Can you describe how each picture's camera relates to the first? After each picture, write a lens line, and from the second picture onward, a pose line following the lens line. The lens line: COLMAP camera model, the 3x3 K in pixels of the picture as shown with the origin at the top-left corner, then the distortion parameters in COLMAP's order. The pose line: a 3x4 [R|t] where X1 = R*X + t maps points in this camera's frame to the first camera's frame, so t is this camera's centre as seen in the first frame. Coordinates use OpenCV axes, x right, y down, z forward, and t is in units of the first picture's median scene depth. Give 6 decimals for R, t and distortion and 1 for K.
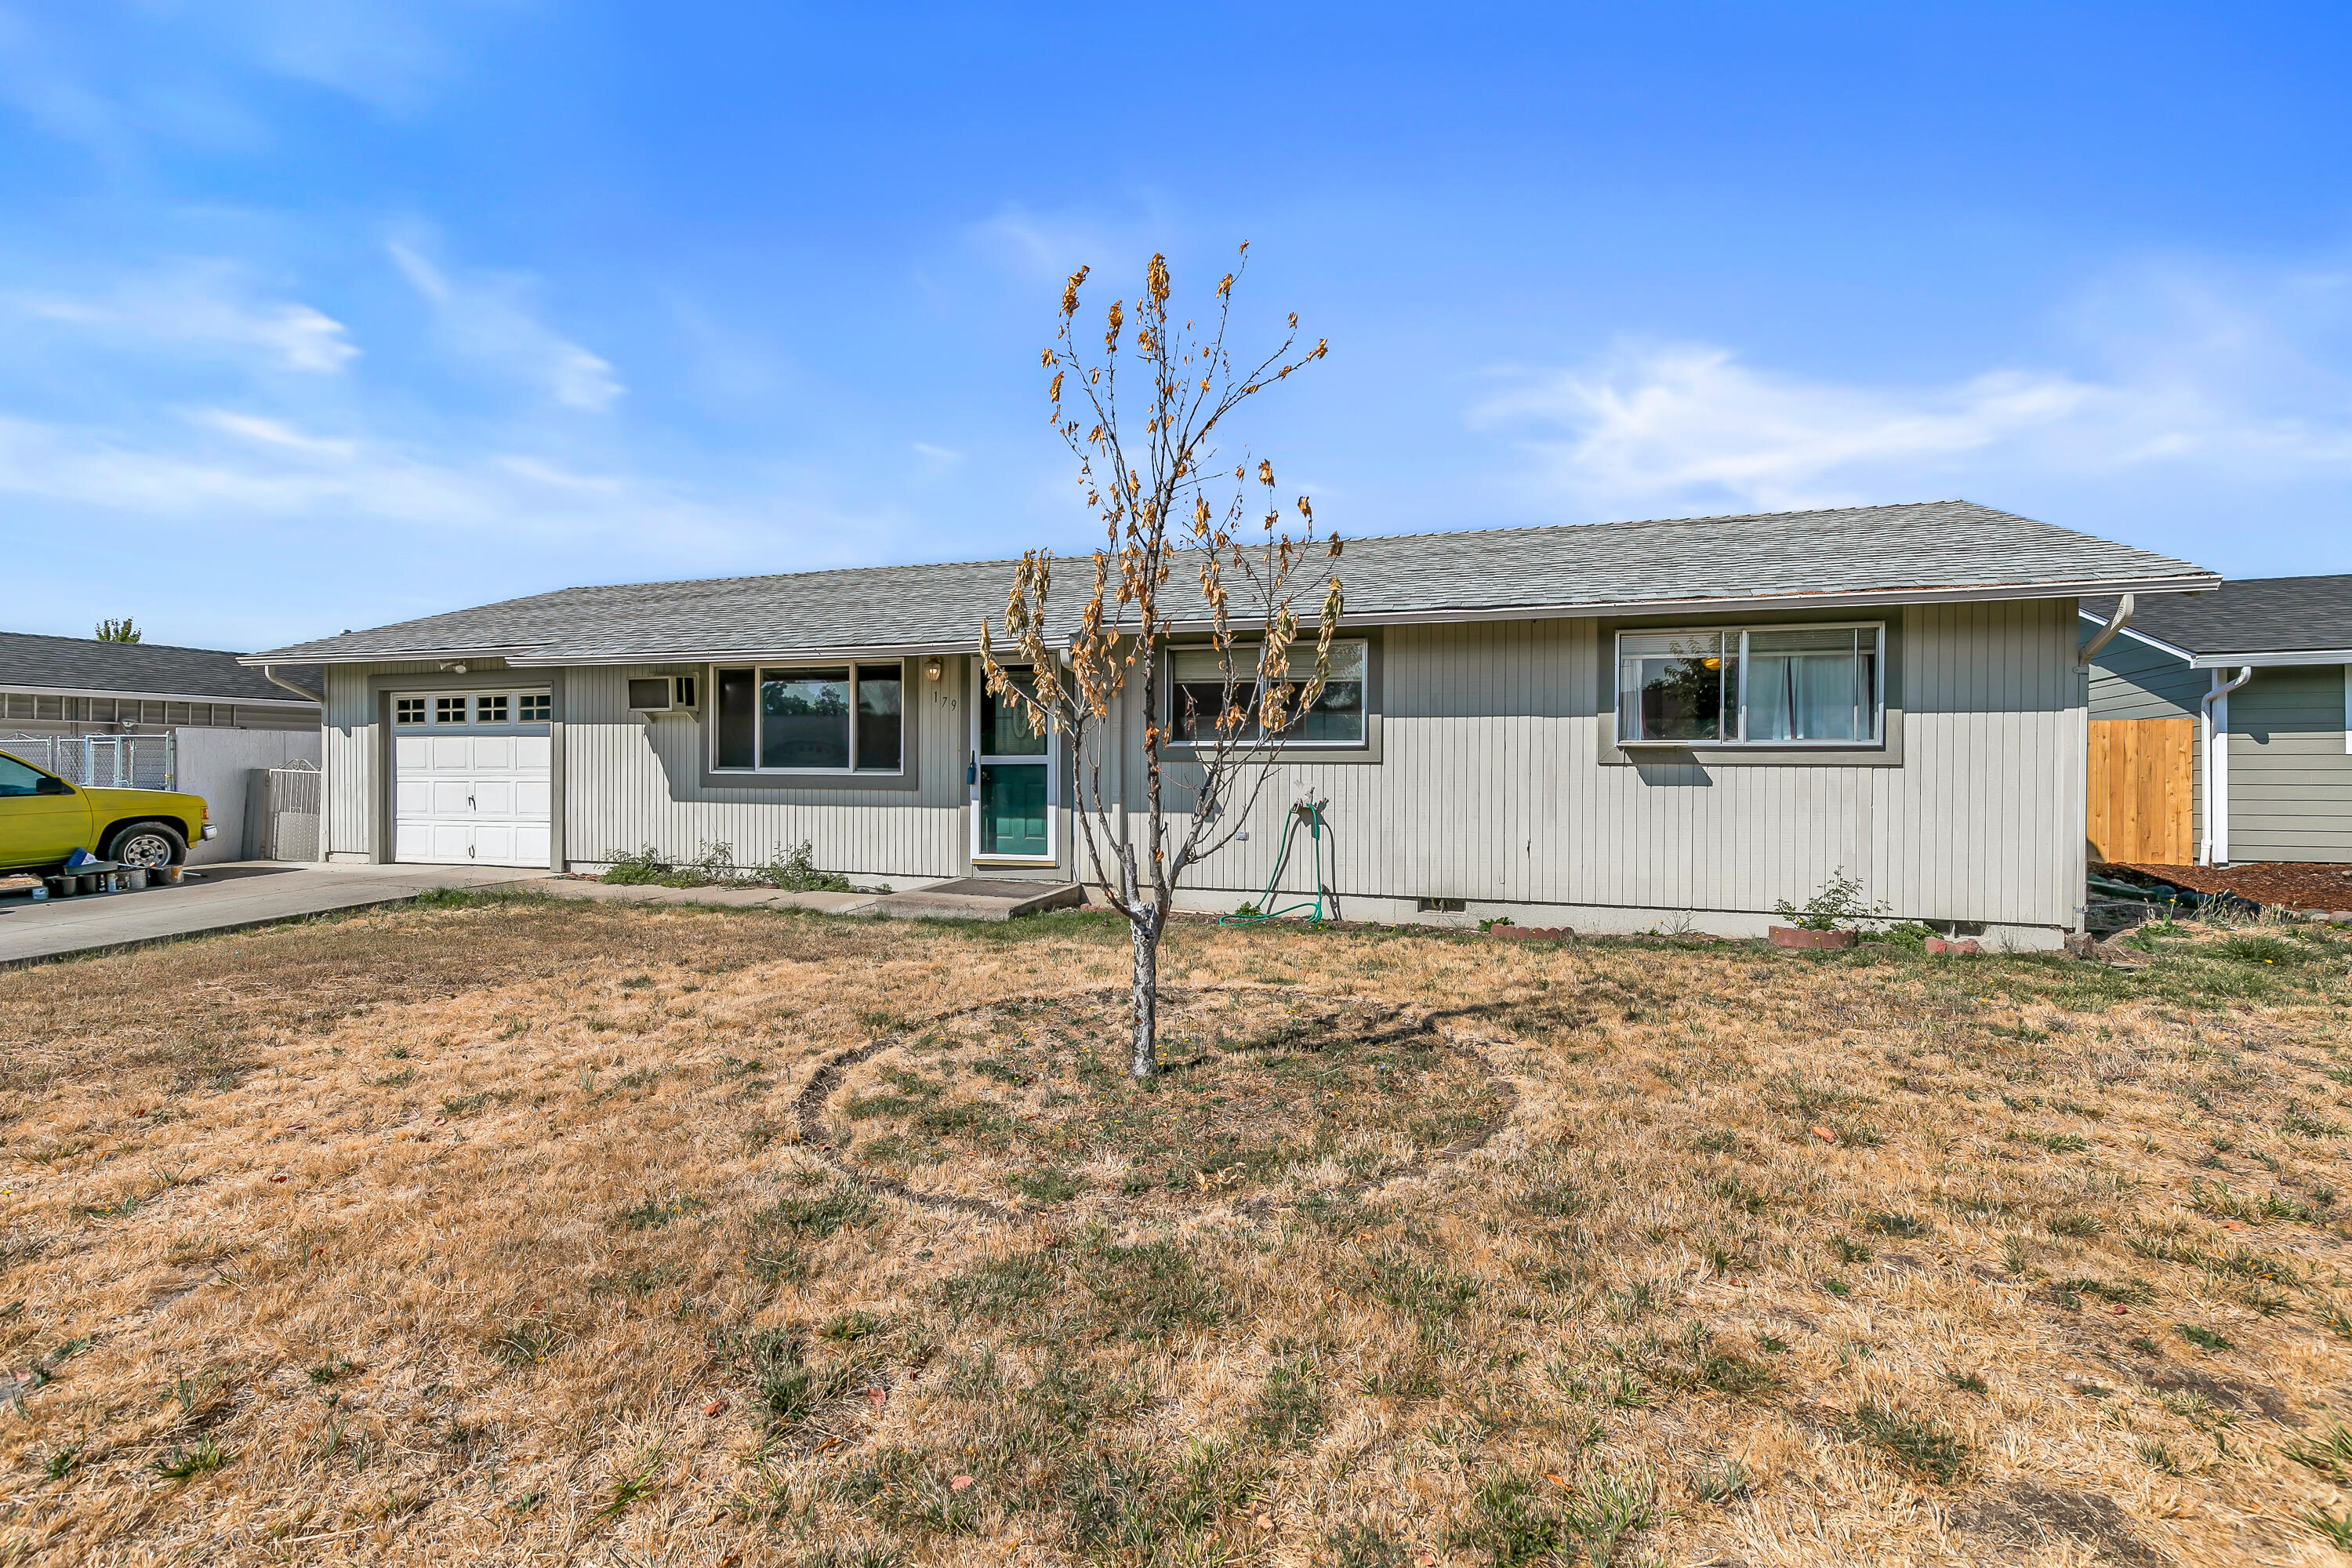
lens RADIAL K [[1083.4, 0, 1173.5], [0, 1083.4, 770.3], [0, 0, 1]] dist [0.007036, -0.002204]
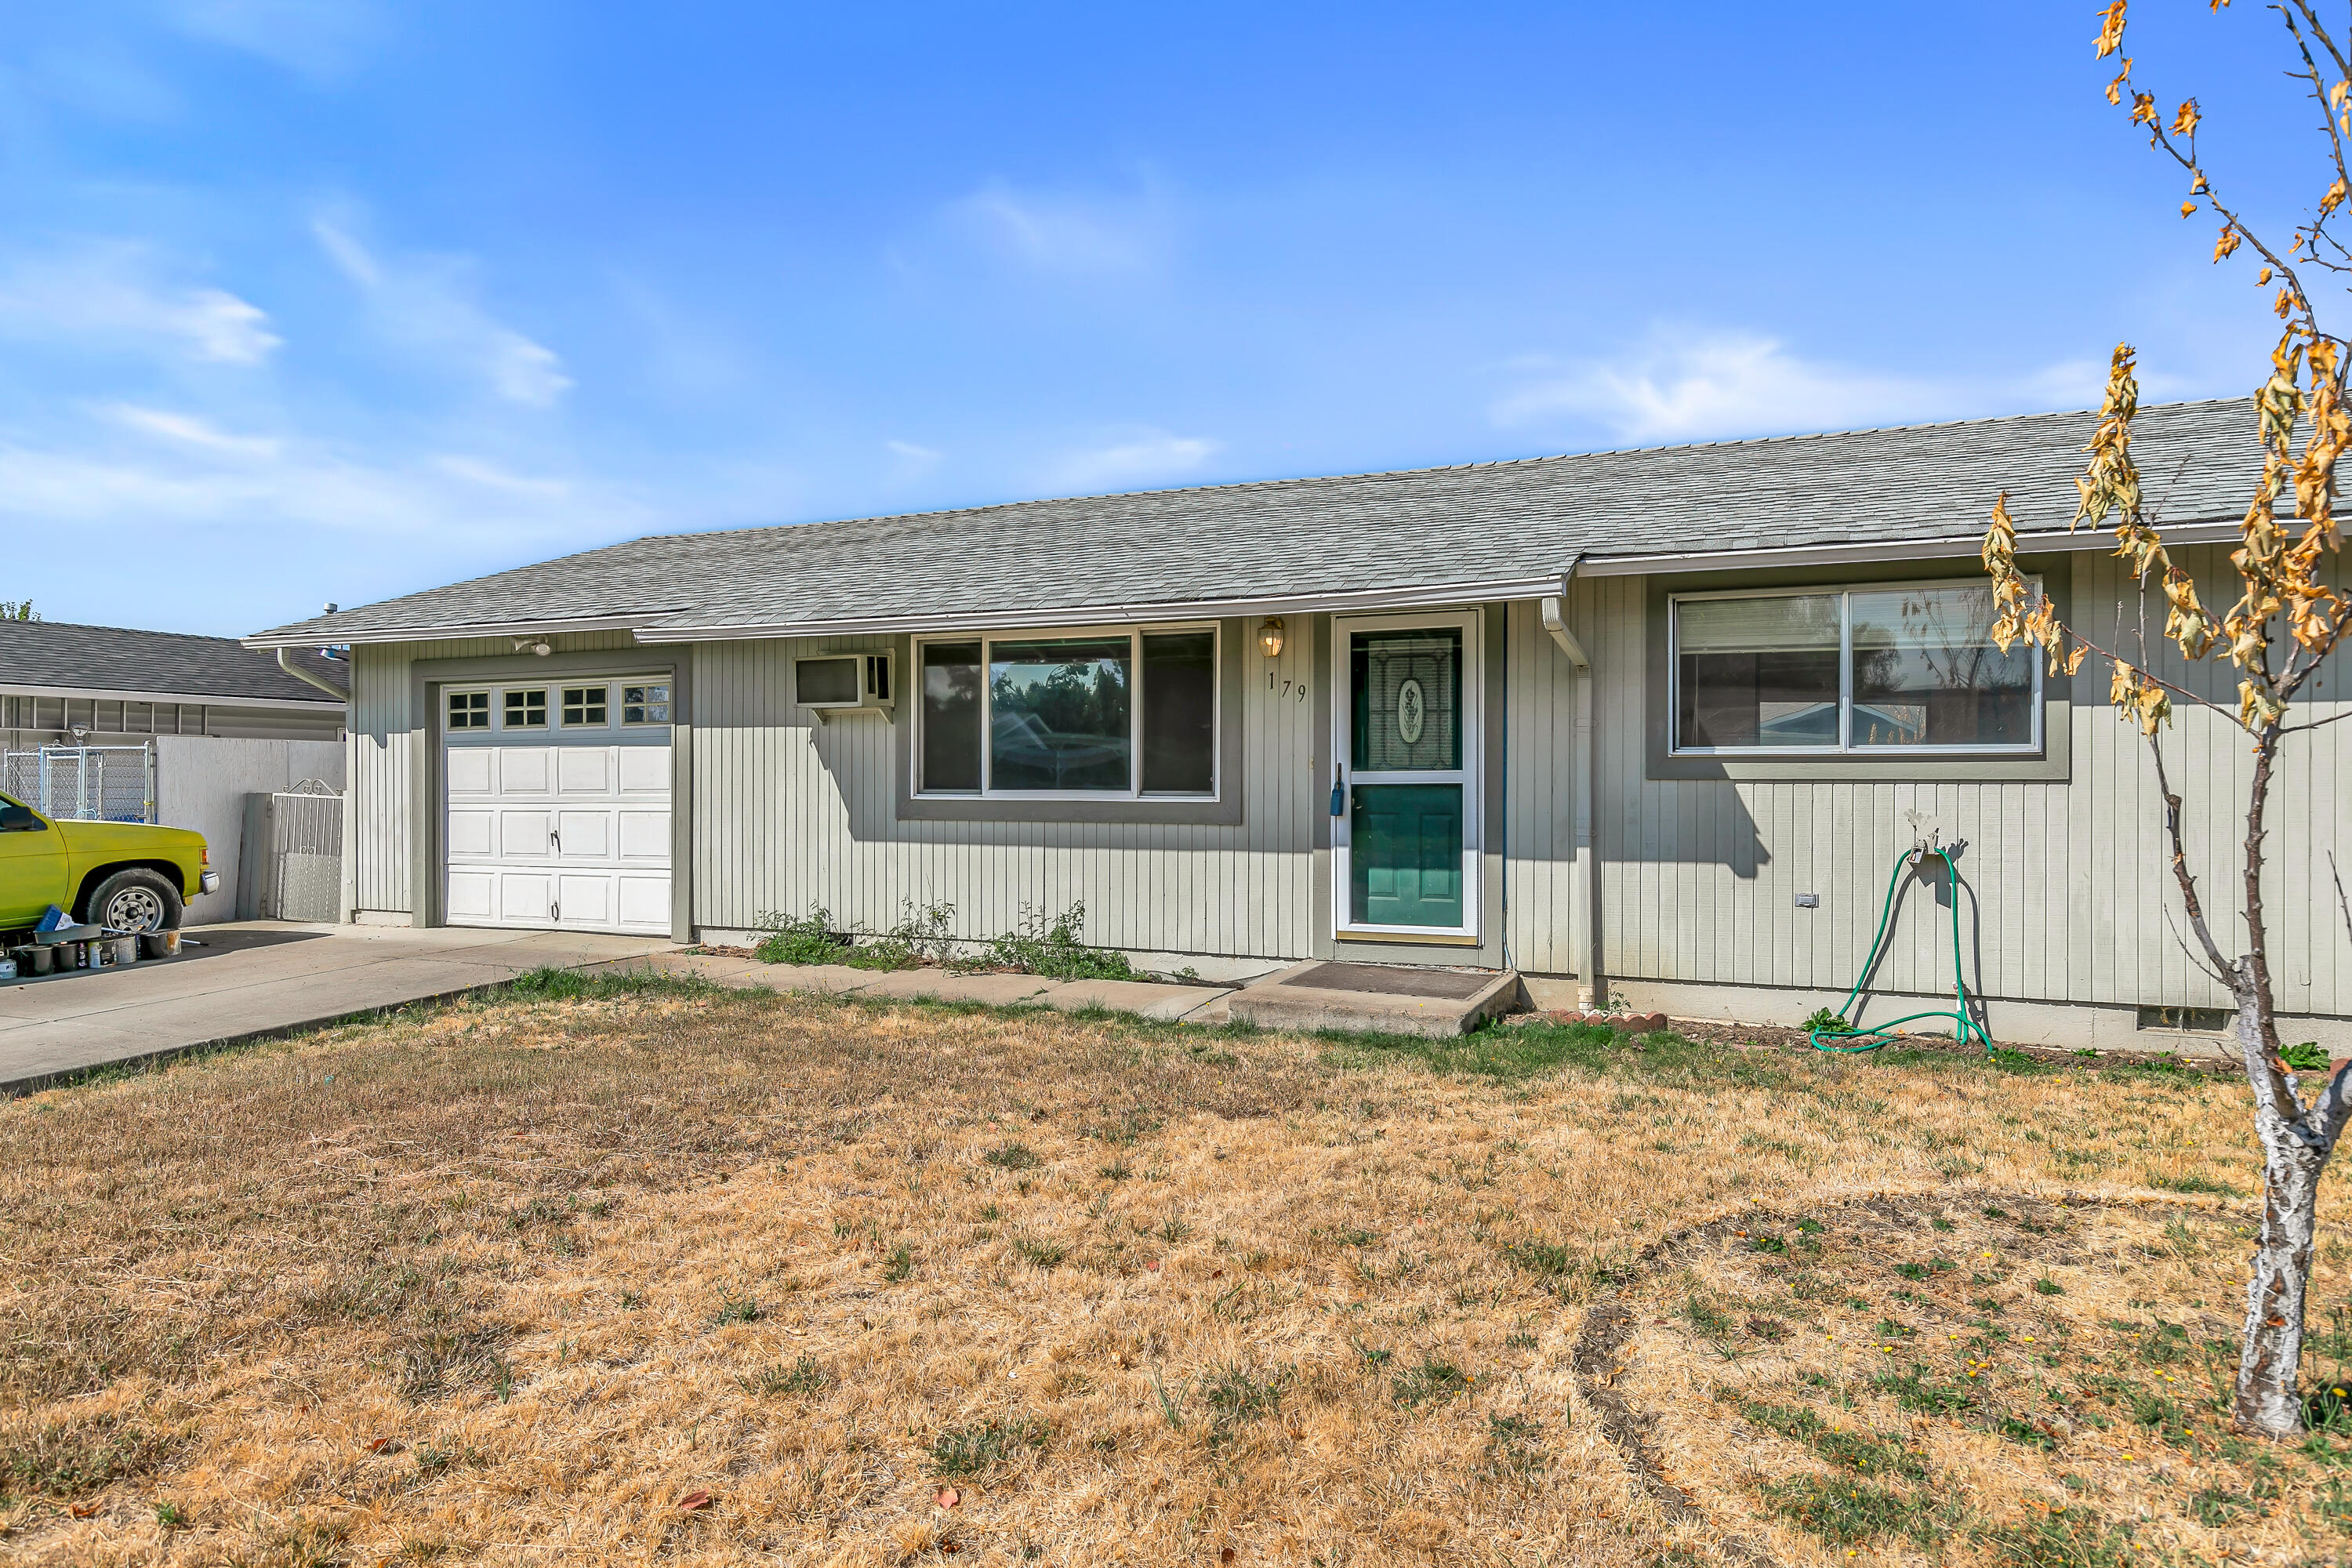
lens RADIAL K [[1461.1, 0, 1174.5], [0, 1461.1, 793.2], [0, 0, 1]] dist [0.000573, 0.000047]
pose [[0.995454, -0.002527, -0.095206, -0.189543], [0.002927, 0.999987, 0.004059, -0.004179], [0.095195, -0.004320, 0.995449, 0.122582]]
